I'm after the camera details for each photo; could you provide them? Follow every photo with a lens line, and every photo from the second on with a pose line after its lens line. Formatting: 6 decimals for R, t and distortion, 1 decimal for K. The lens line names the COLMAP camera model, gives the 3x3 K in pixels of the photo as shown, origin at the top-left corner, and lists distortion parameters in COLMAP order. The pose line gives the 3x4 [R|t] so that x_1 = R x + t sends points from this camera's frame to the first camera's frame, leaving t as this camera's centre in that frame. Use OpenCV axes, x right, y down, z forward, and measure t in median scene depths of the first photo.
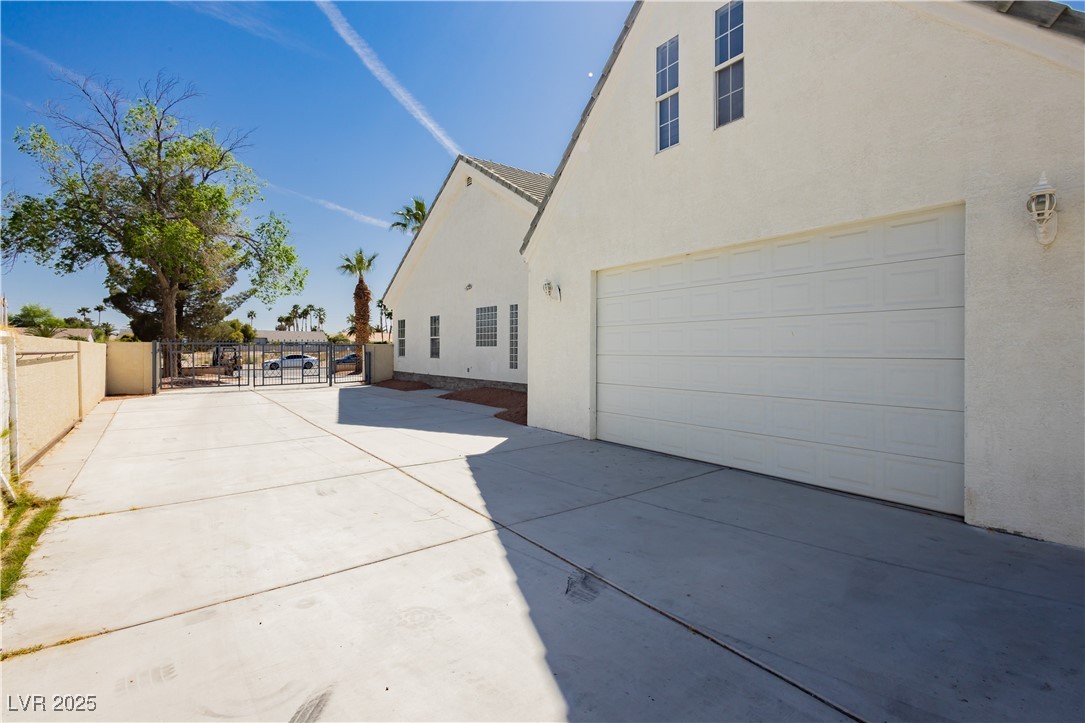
lens RADIAL K [[484.3, 0, 539.8], [0, 484.3, 359.1], [0, 0, 1]] dist [0.002185, 0.000120]
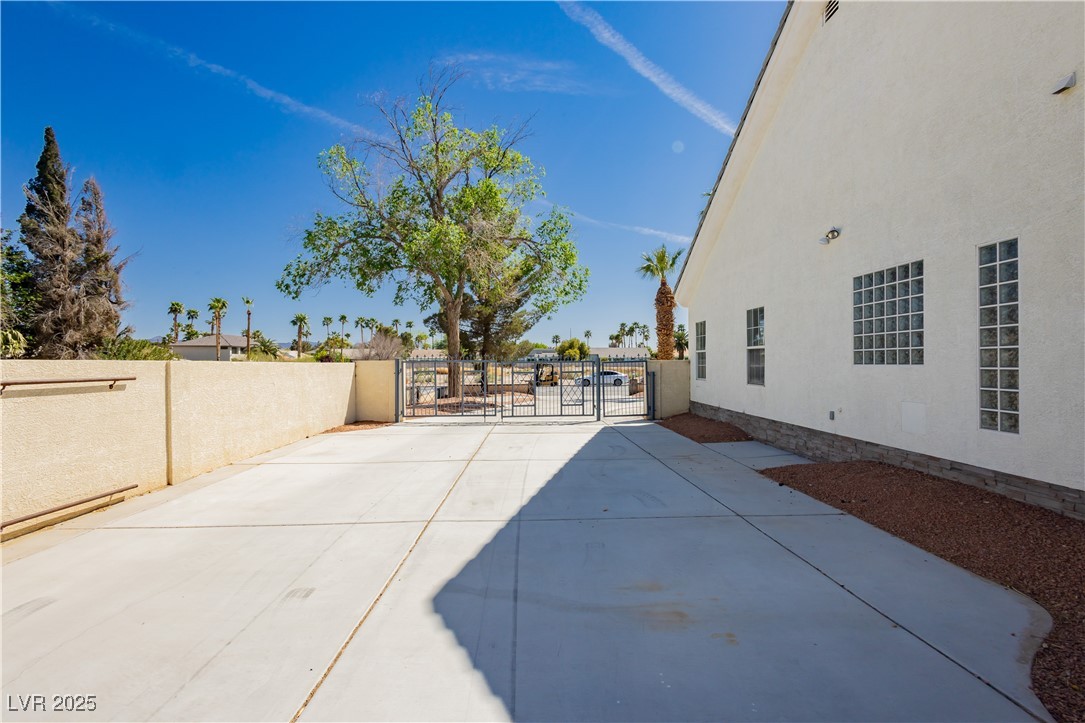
lens RADIAL K [[484.3, 0, 539.8], [0, 484.3, 359.1], [0, 0, 1]] dist [0.002185, 0.000120]
pose [[0.800661, -0.010056, -0.599033, -0.074726], [-0.008097, 0.999586, -0.027601, -0.012776], [0.599062, 0.026949, 0.800249, 0.370565]]
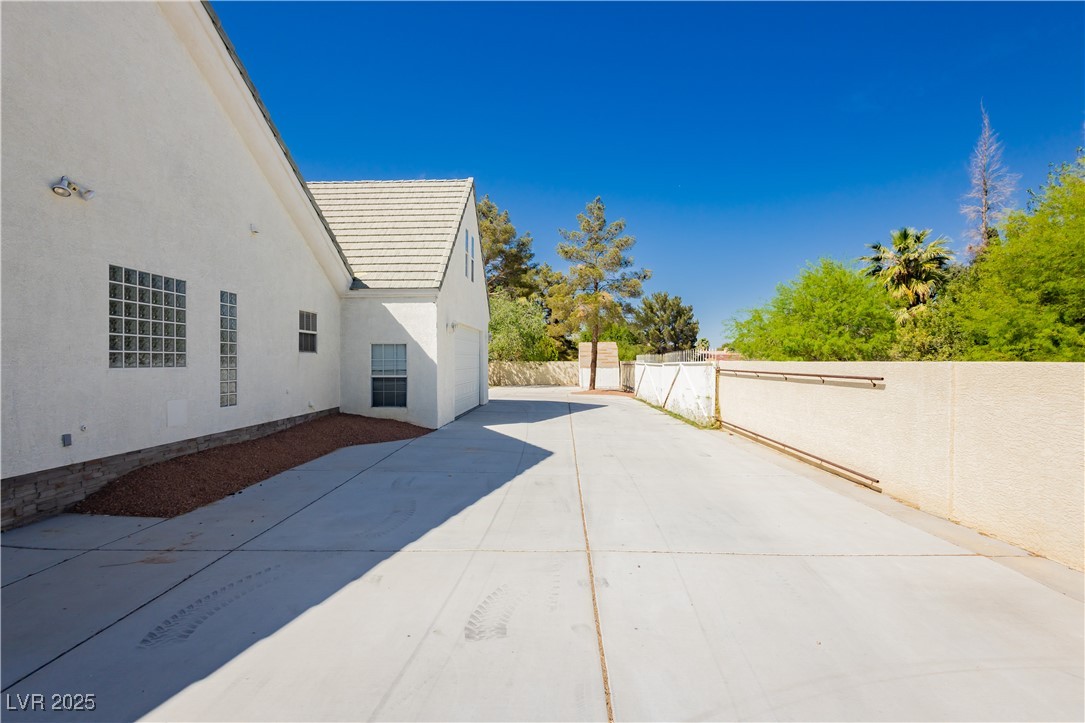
lens RADIAL K [[484.3, 0, 539.8], [0, 484.3, 359.1], [0, 0, 1]] dist [0.002185, 0.000120]
pose [[-0.764486, 0.000278, 0.644640, -0.480208], [0.012025, 0.999832, 0.013830, -0.026368], [-0.644528, 0.018325, -0.764361, 0.829886]]
